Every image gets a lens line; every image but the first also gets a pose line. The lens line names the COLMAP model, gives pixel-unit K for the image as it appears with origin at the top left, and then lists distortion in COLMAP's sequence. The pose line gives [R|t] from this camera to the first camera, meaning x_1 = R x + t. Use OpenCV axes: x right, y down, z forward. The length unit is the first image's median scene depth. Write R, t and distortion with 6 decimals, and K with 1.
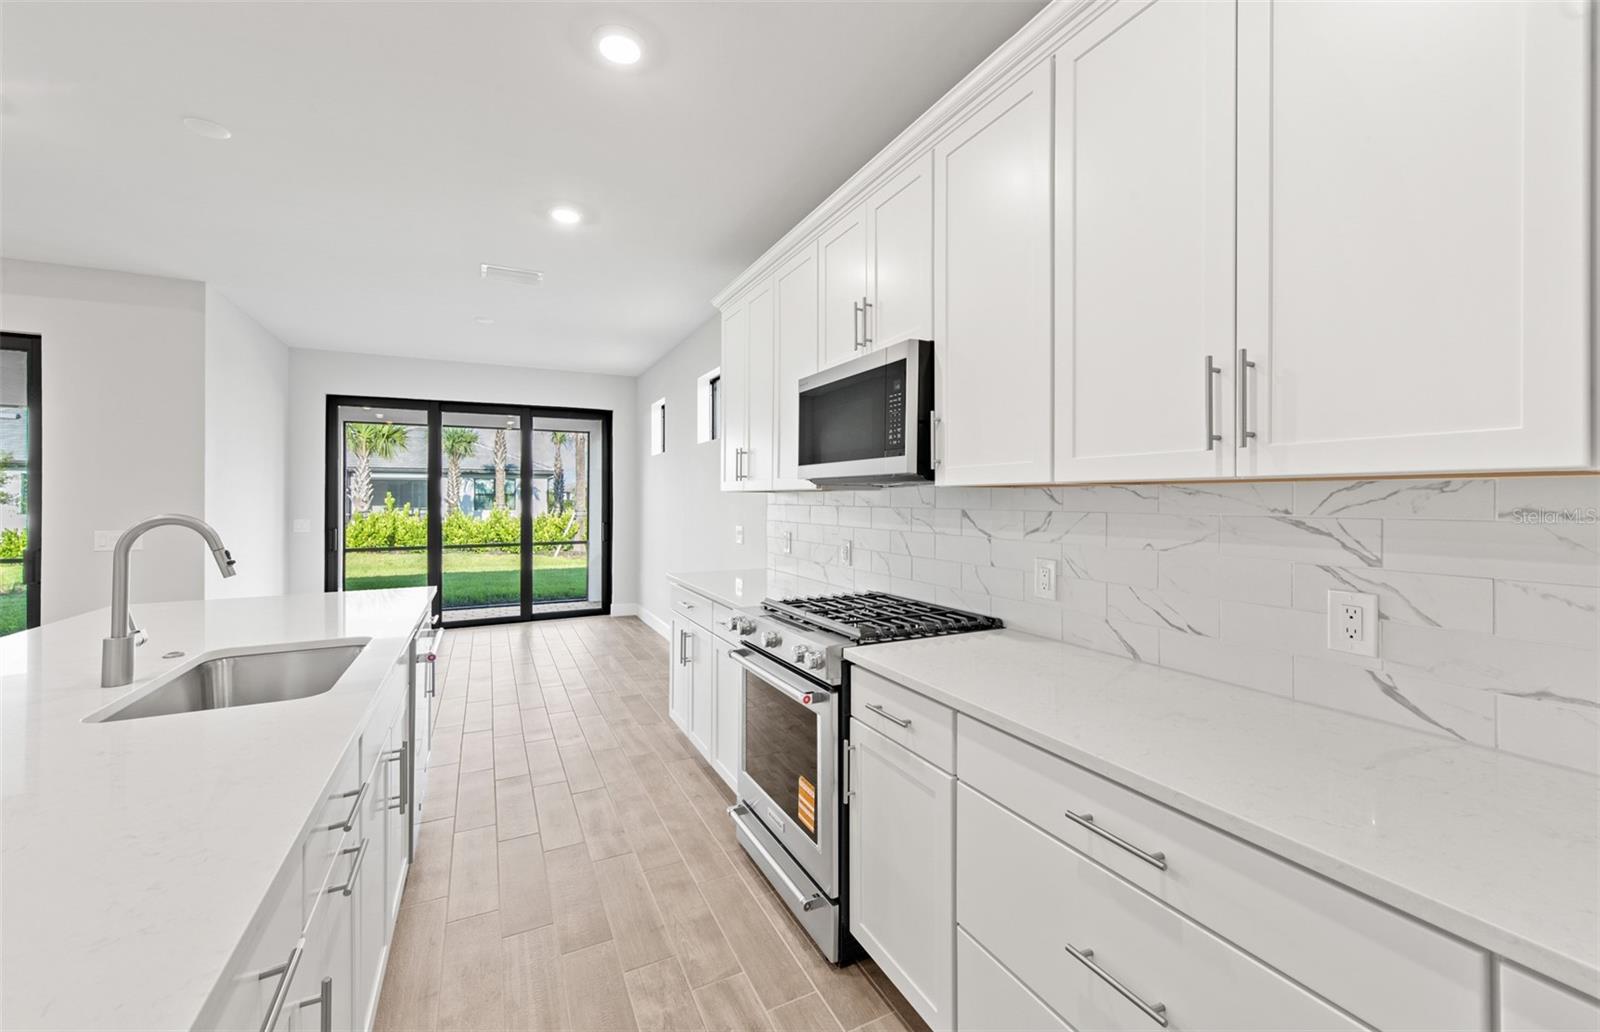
lens RADIAL K [[625.6, 0, 792.1], [0, 625.6, 503.3], [0, 0, 1]] dist [0.007785, 0.000179]
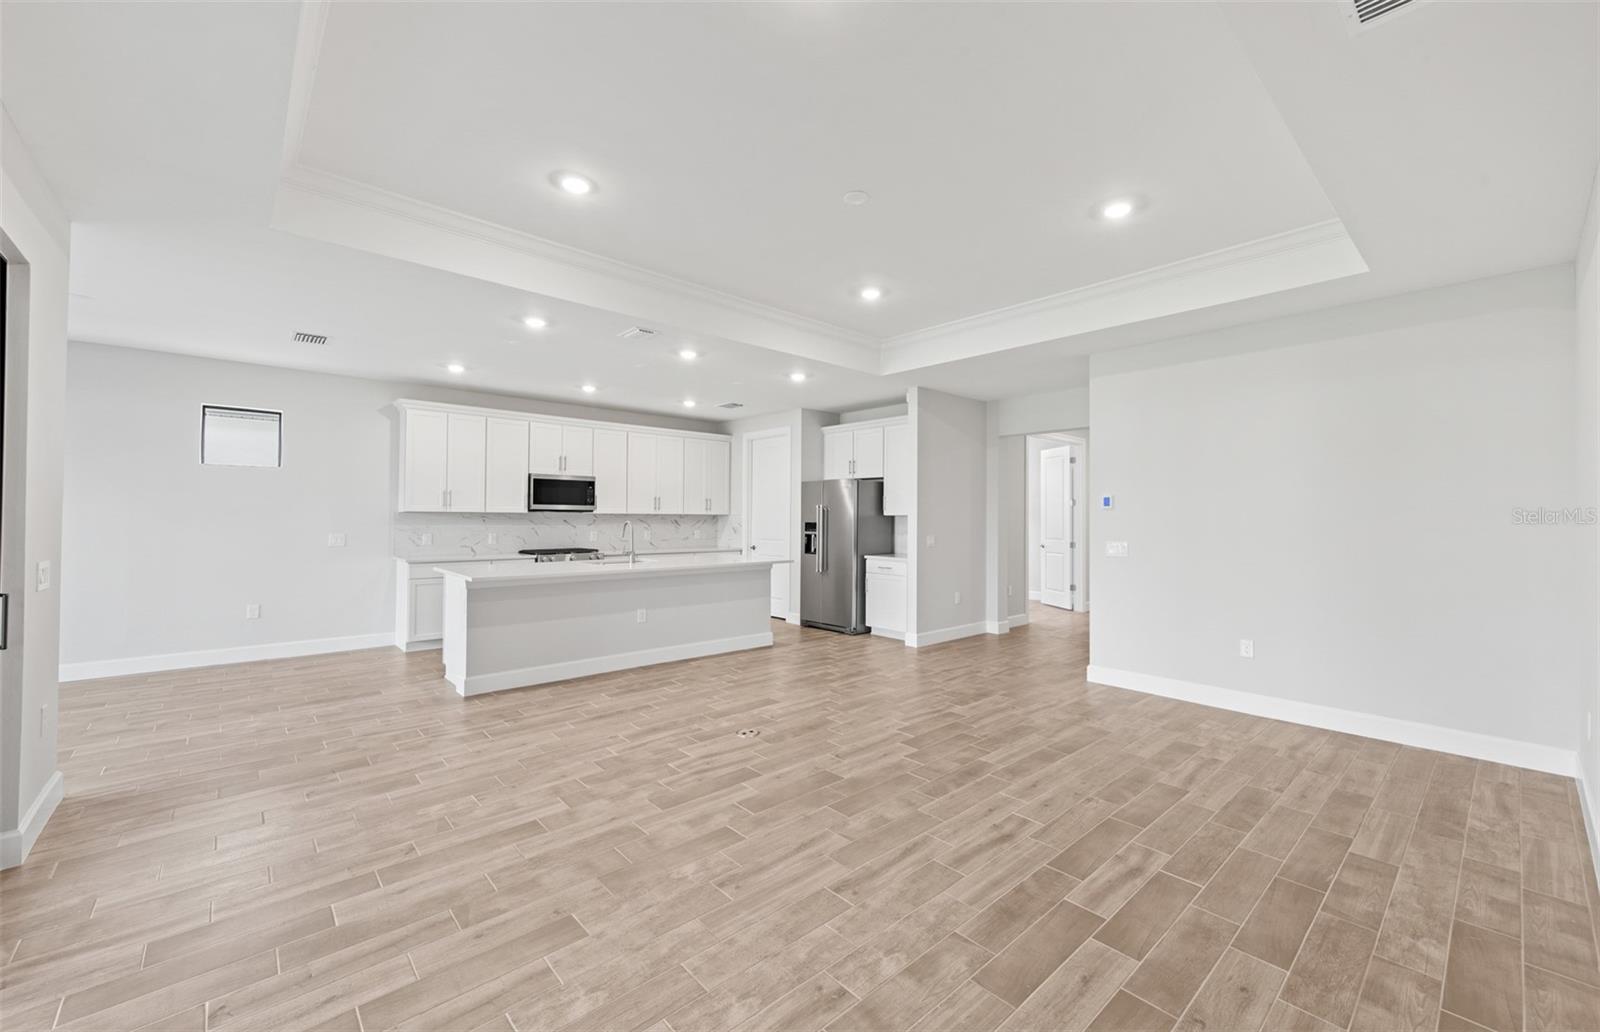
lens RADIAL K [[625.6, 0, 791.2], [0, 625.6, 511.0], [0, 0, 1]] dist [0.007785, 0.000179]
pose [[-0.255422, 0.009655, 0.966782, -1.166846], [0.001960, 0.999953, -0.009468, -0.000929], [-0.966828, -0.000523, -0.255429, 0.236874]]
